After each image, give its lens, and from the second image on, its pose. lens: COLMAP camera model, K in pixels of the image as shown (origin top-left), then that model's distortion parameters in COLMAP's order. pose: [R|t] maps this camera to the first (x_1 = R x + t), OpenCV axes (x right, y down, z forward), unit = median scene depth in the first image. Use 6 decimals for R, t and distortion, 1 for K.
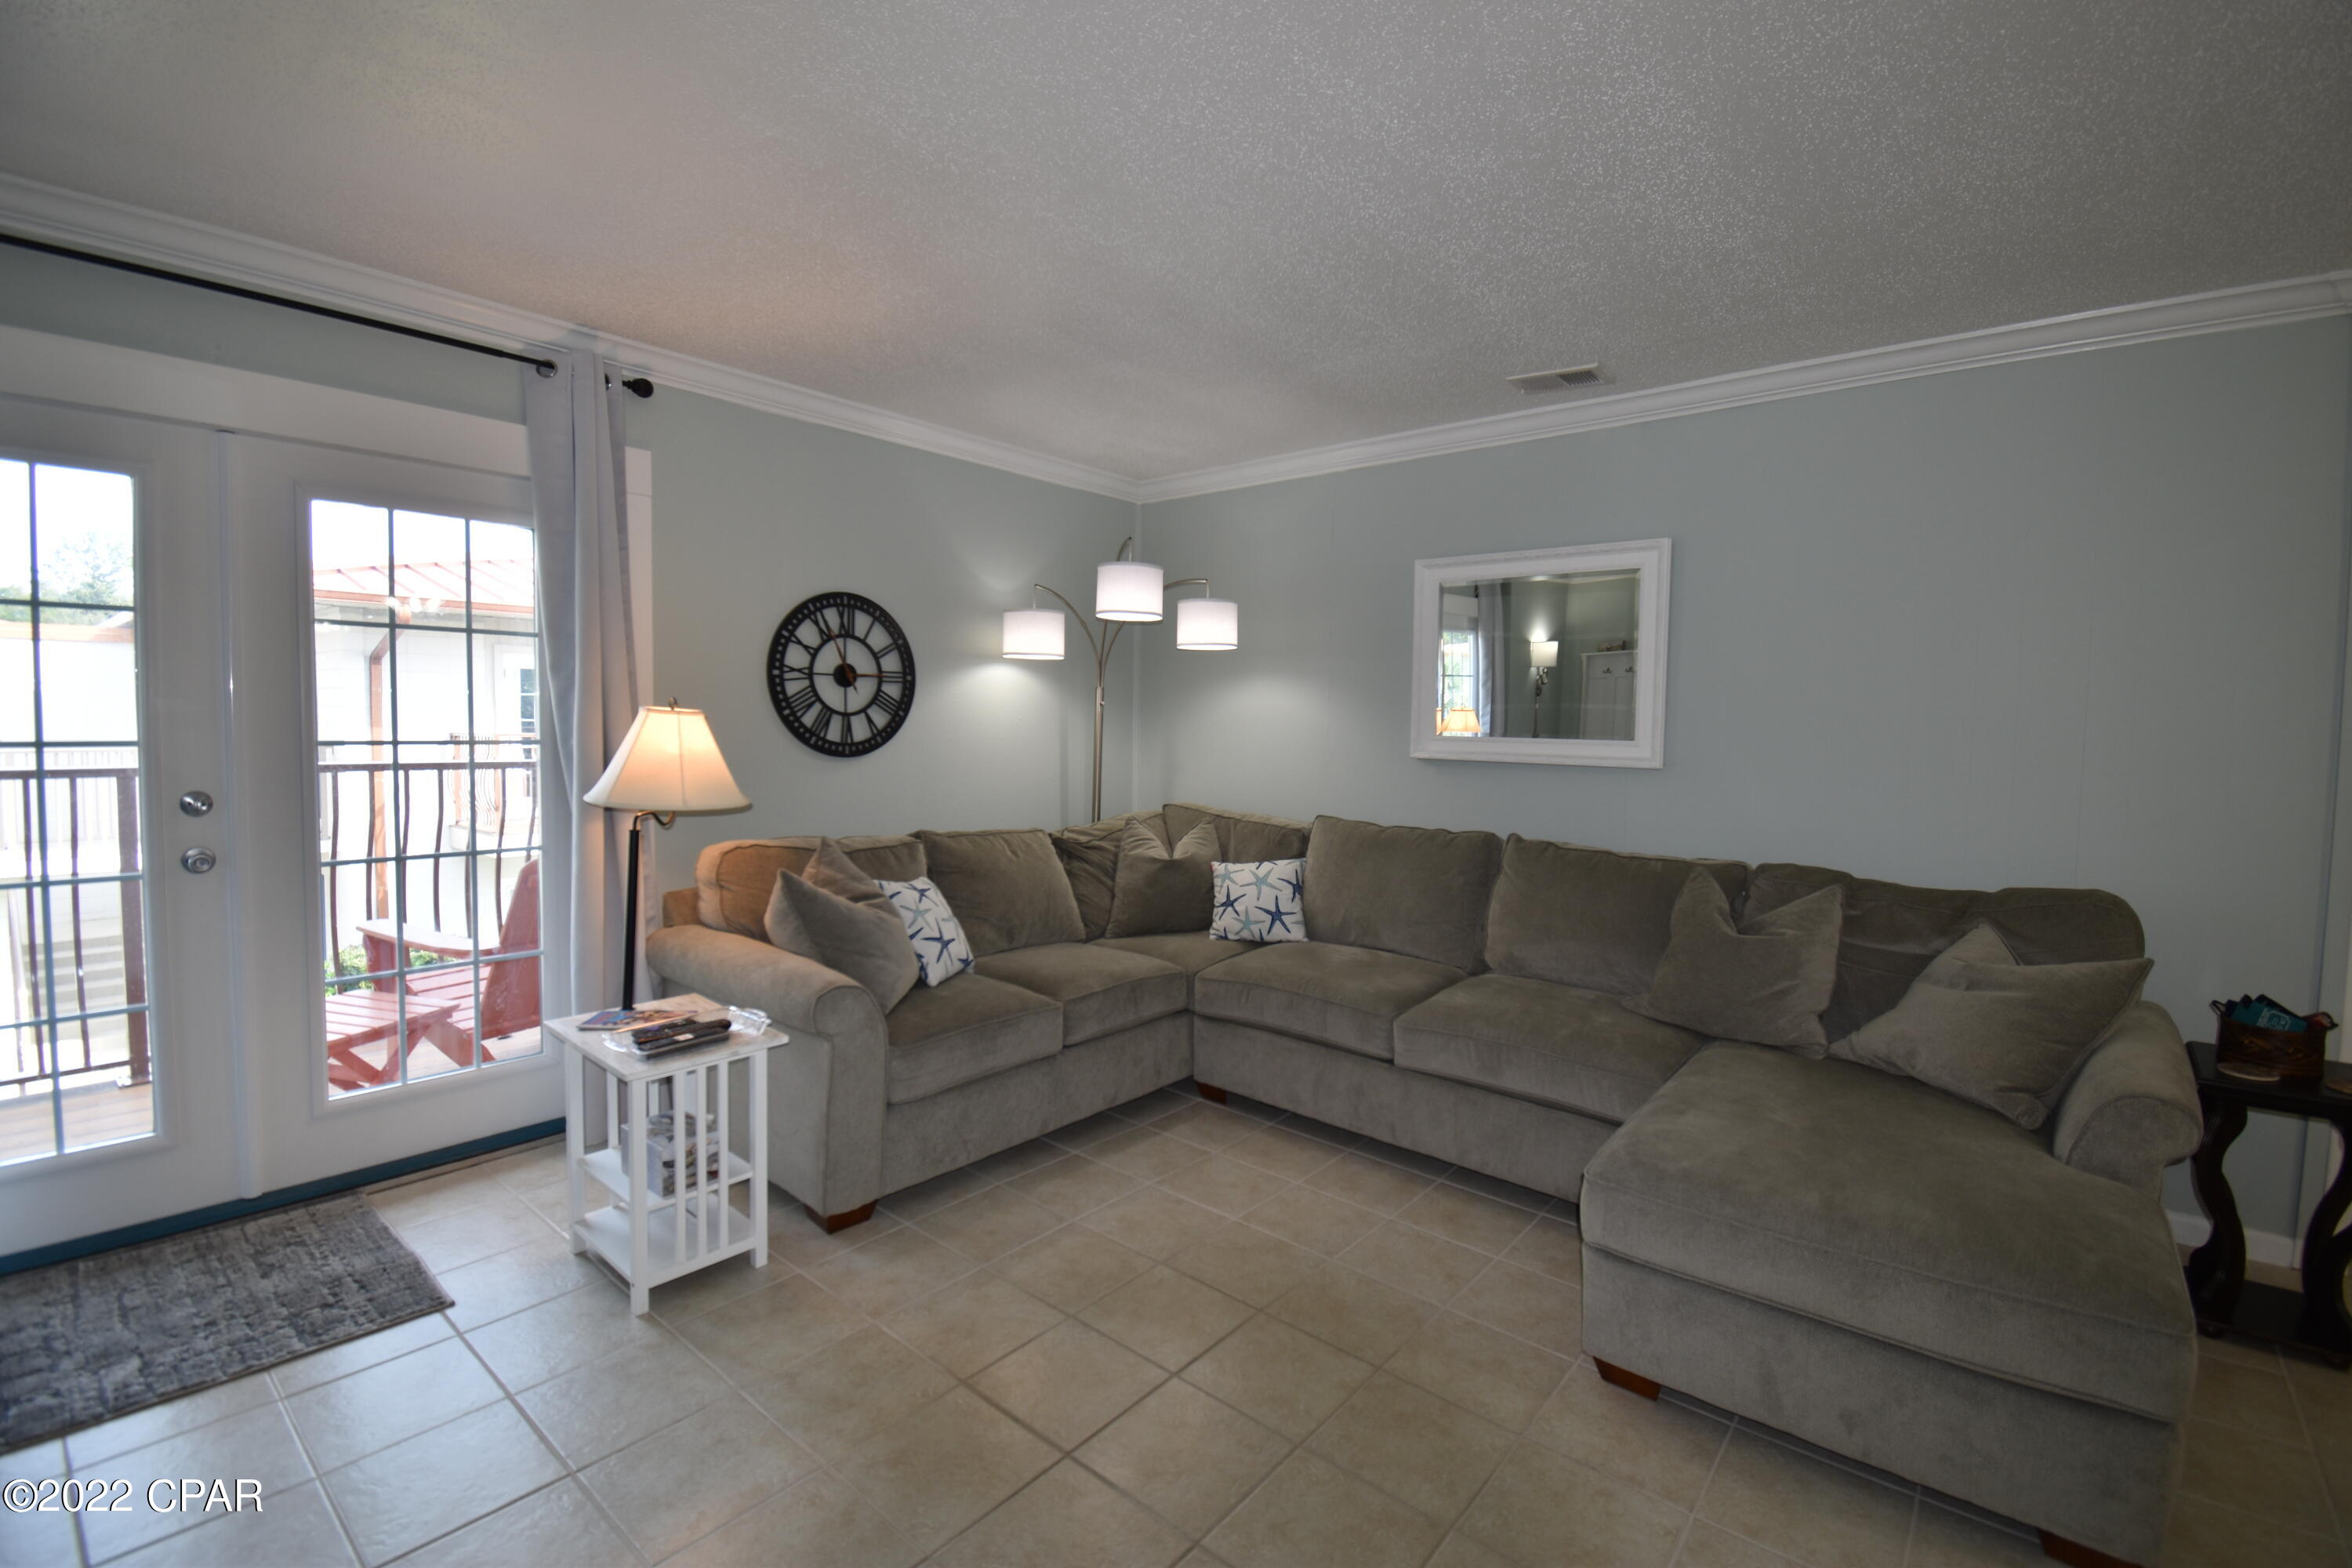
lens RADIAL K [[1015.6, 0, 1182.0], [0, 1015.6, 784.3], [0, 0, 1]] dist [0.002679, 0.000045]
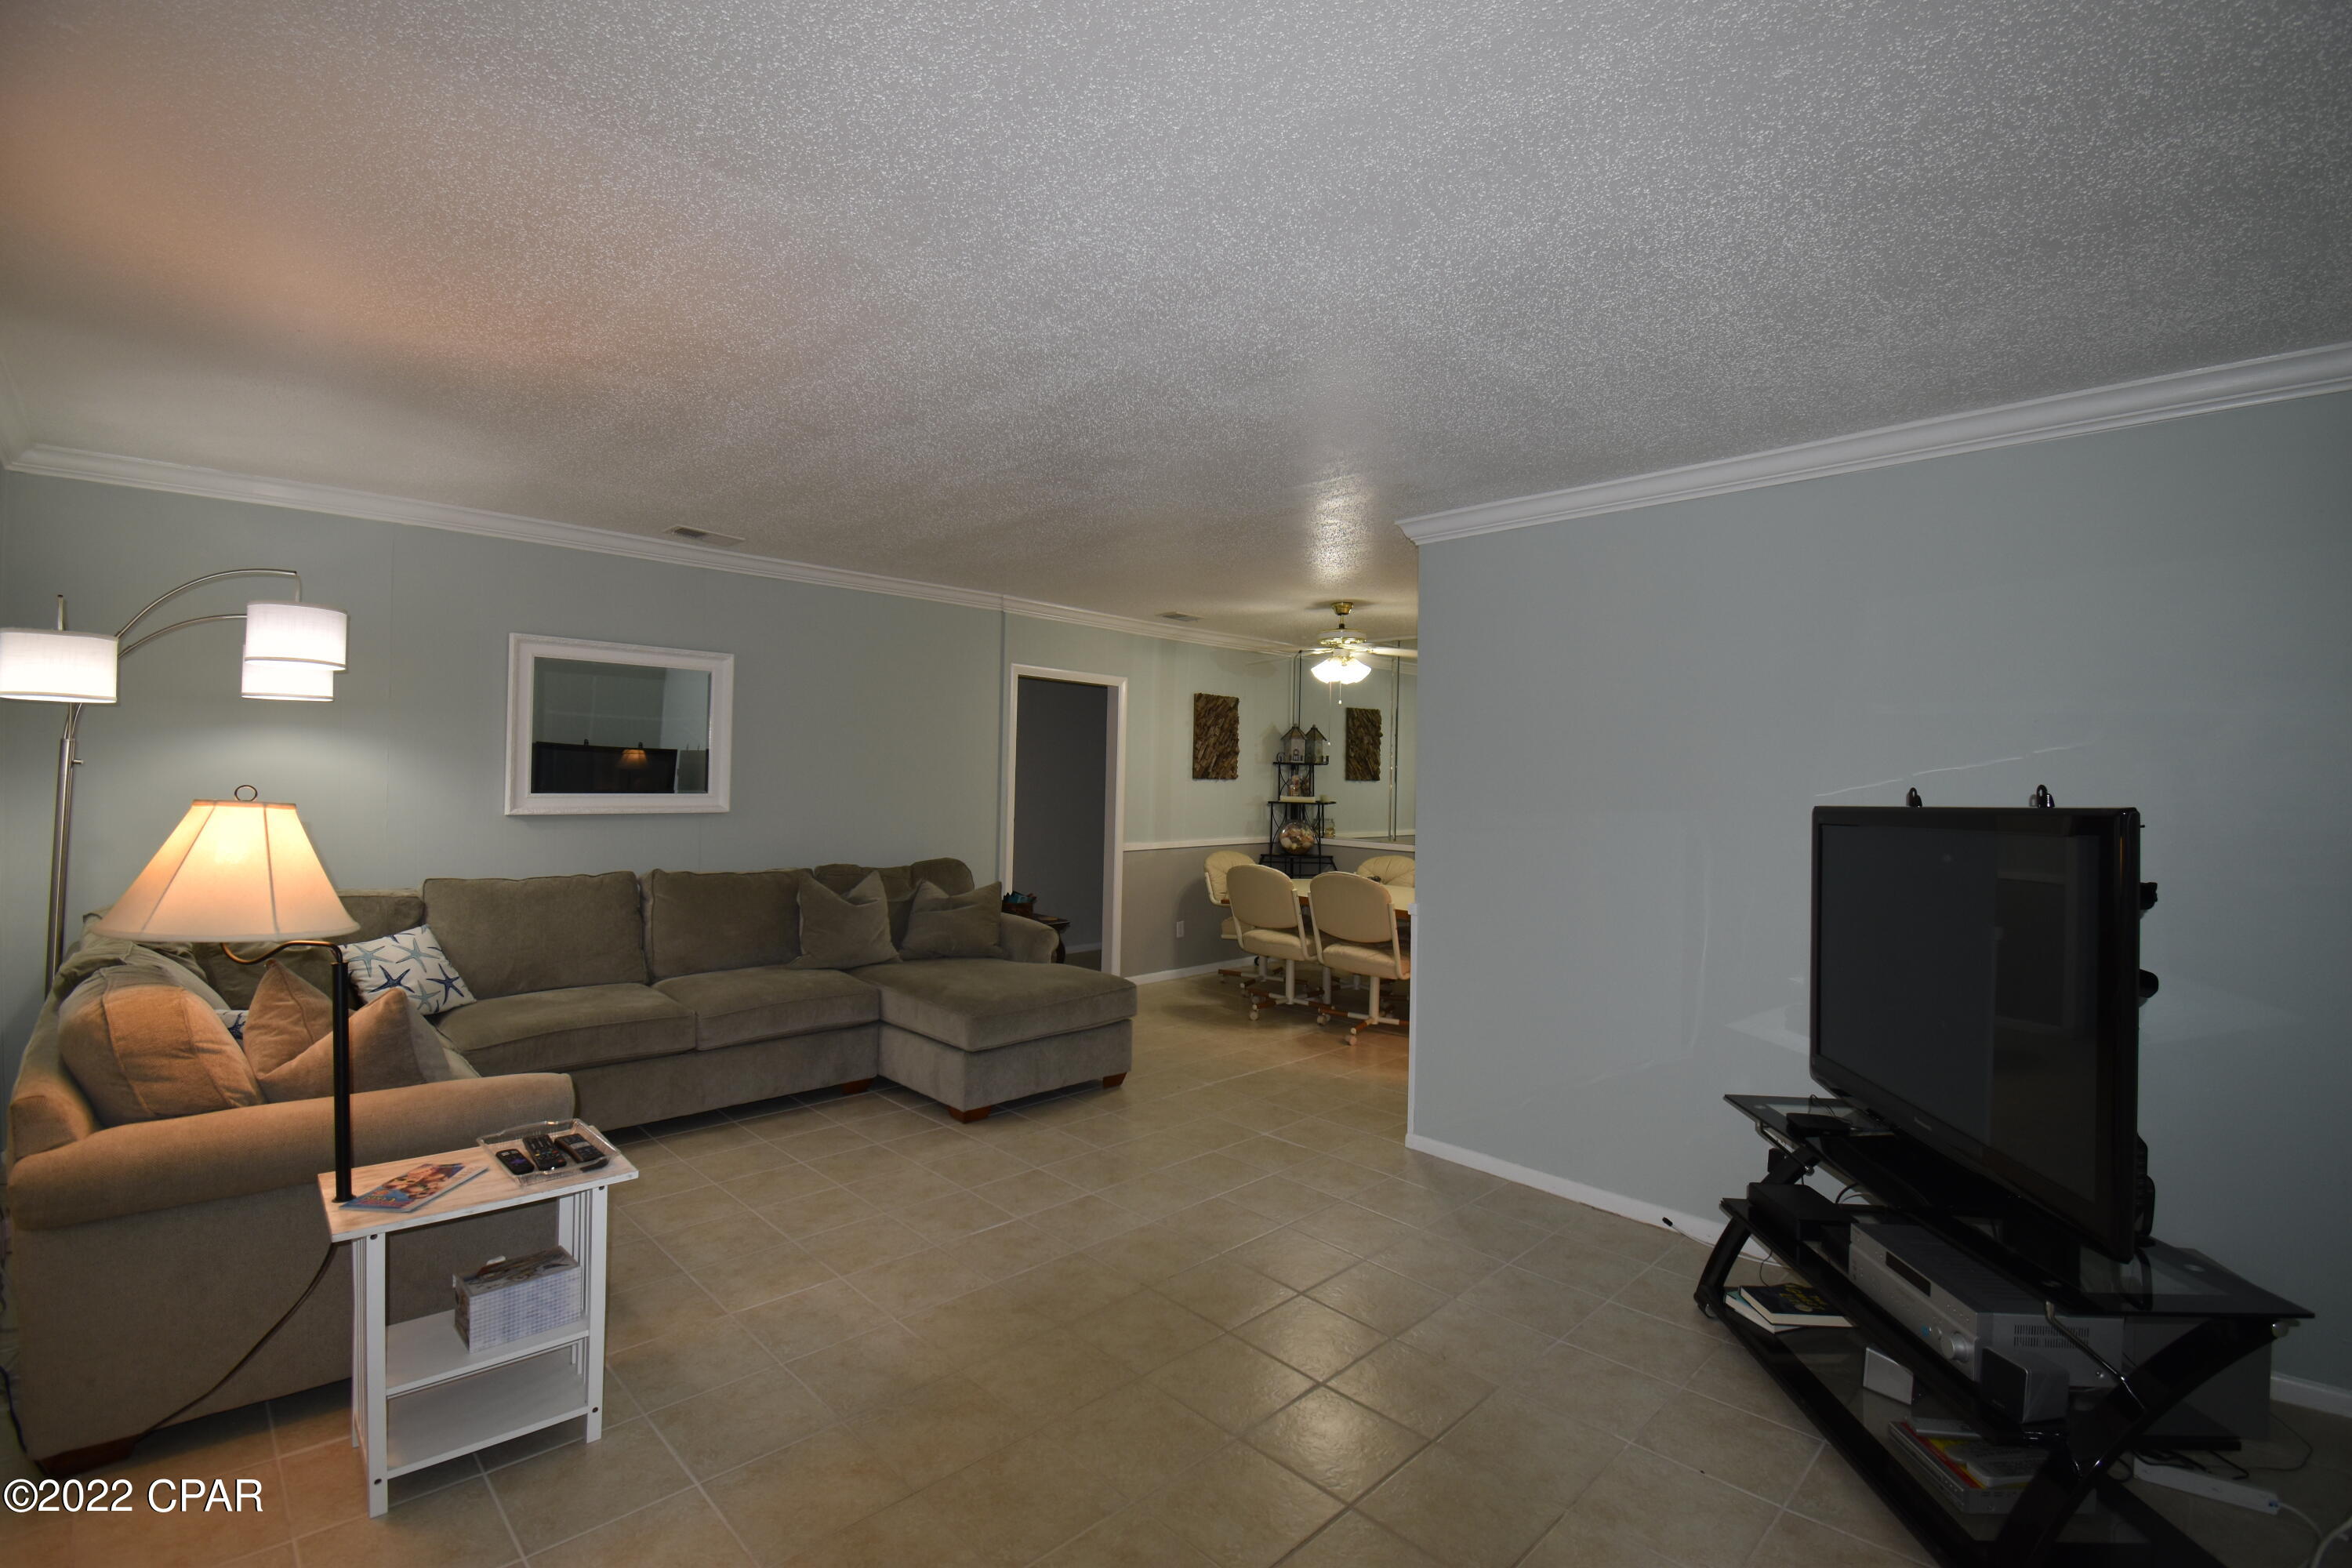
lens RADIAL K [[1015.6, 0, 1181.8], [0, 1015.6, 776.4], [0, 0, 1]] dist [0.002679, 0.000045]
pose [[0.116685, -0.020734, 0.992953, -0.807368], [0.045570, 0.998841, 0.015502, -0.053947], [-0.992123, 0.043440, 0.117495, 0.174611]]
